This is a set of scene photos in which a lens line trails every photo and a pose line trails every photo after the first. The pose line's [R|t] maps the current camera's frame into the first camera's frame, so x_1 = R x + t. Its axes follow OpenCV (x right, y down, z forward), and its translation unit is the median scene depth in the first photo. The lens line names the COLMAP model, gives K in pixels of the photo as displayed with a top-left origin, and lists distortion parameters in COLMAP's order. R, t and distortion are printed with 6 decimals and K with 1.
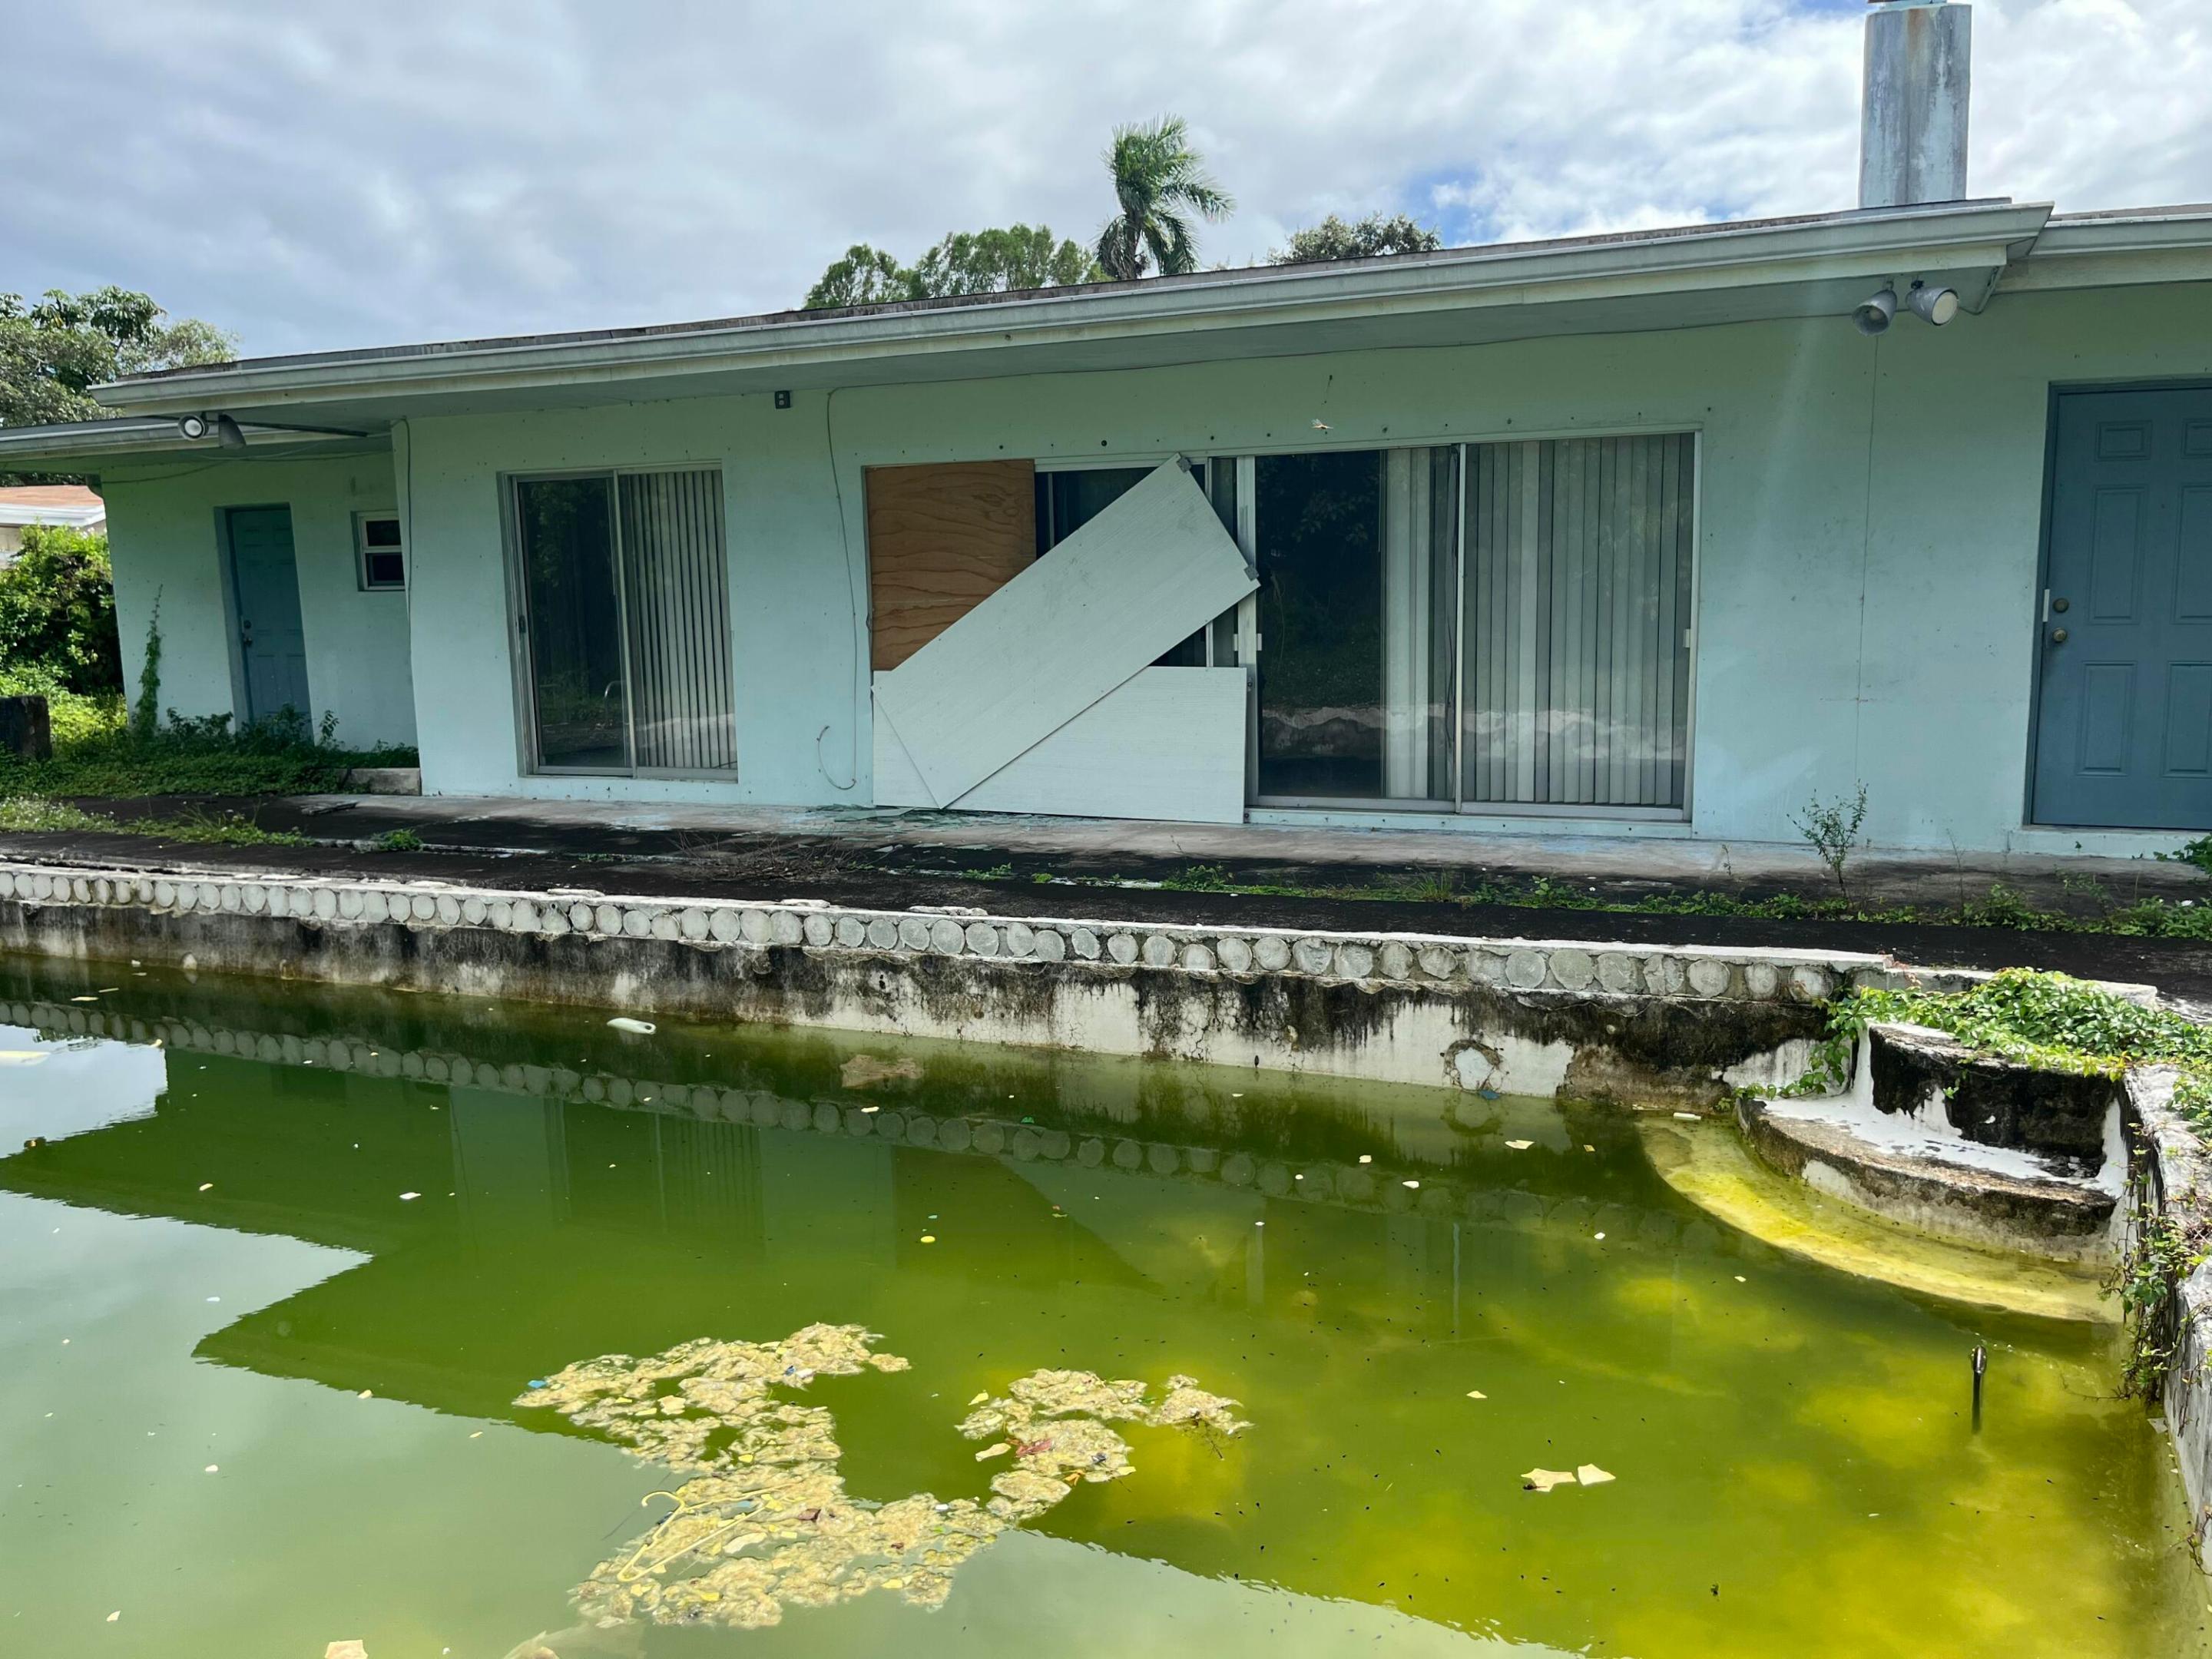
lens RADIAL K [[1703.5, 0, 1113.5], [0, 1703.5, 839.9], [0, 0, 1]] dist [0.046160, -0.068787]
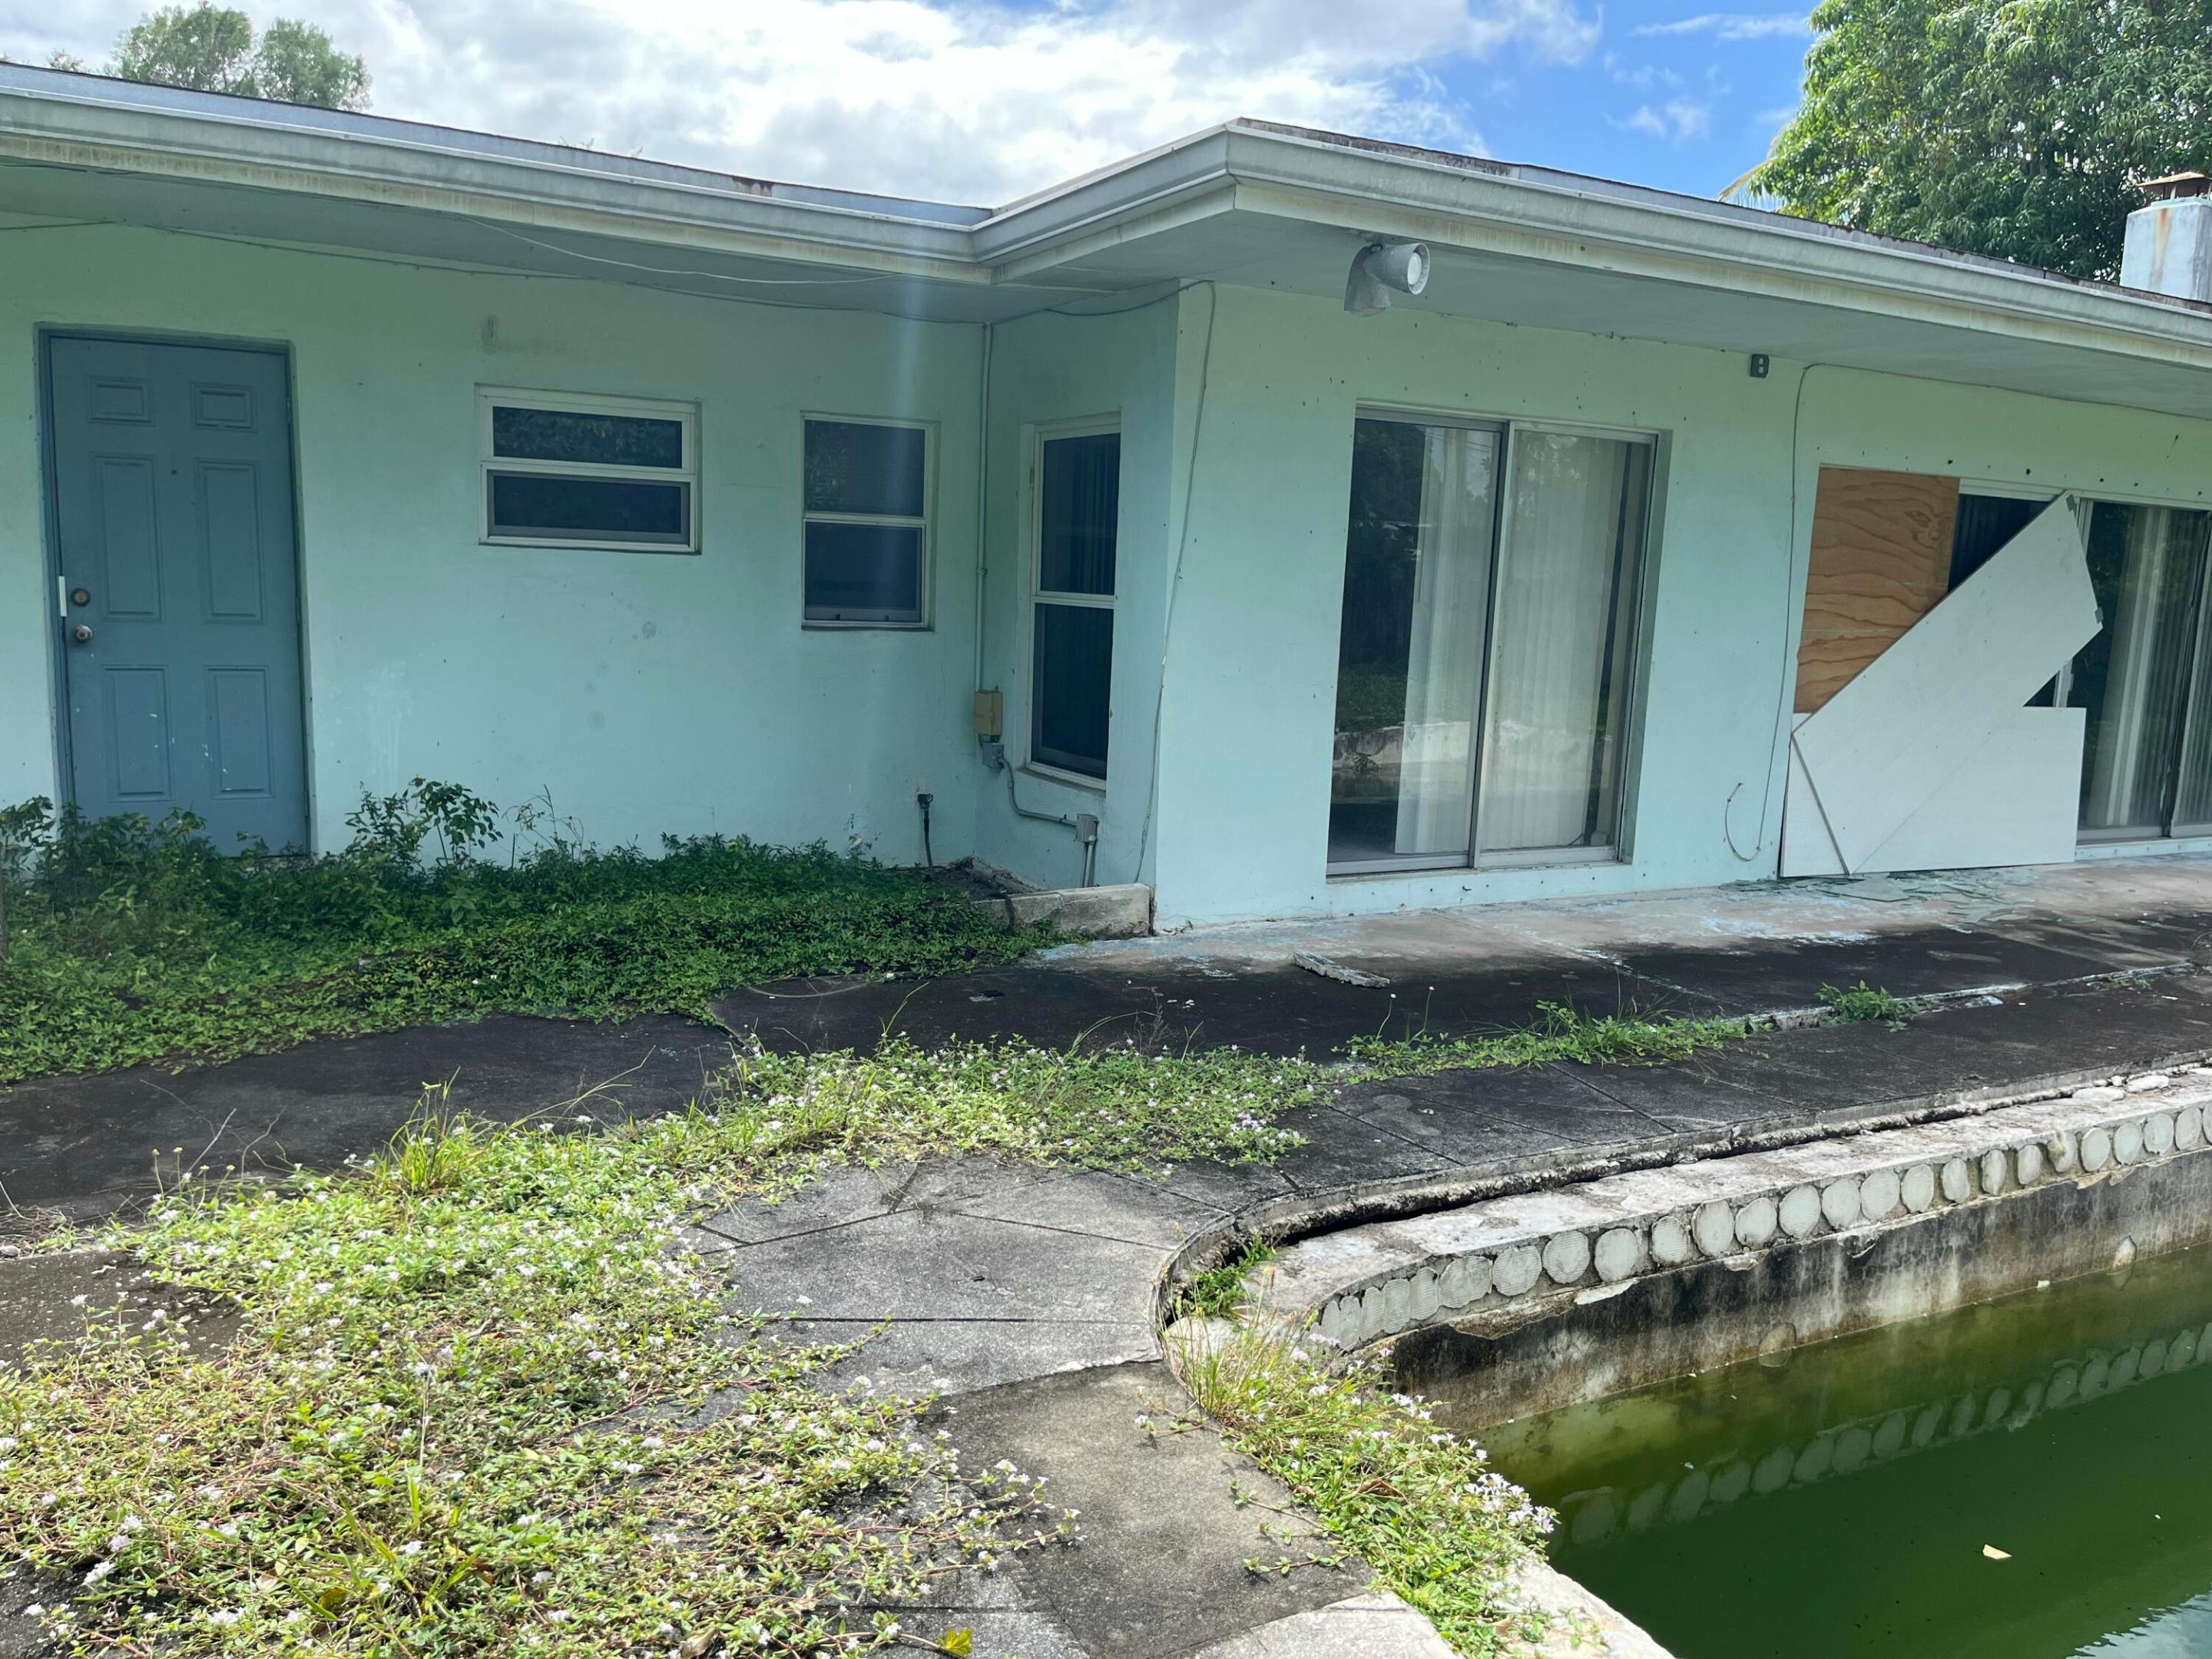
lens RADIAL K [[1703.5, 0, 1103.6], [0, 1703.5, 840.8], [0, 0, 1]] dist [0.046160, -0.068787]
pose [[0.623838, -0.075983, 0.777851, -1.131165], [0.060665, 0.996968, 0.048733, -0.112184], [-0.779195, 0.016787, 0.626556, 0.849067]]
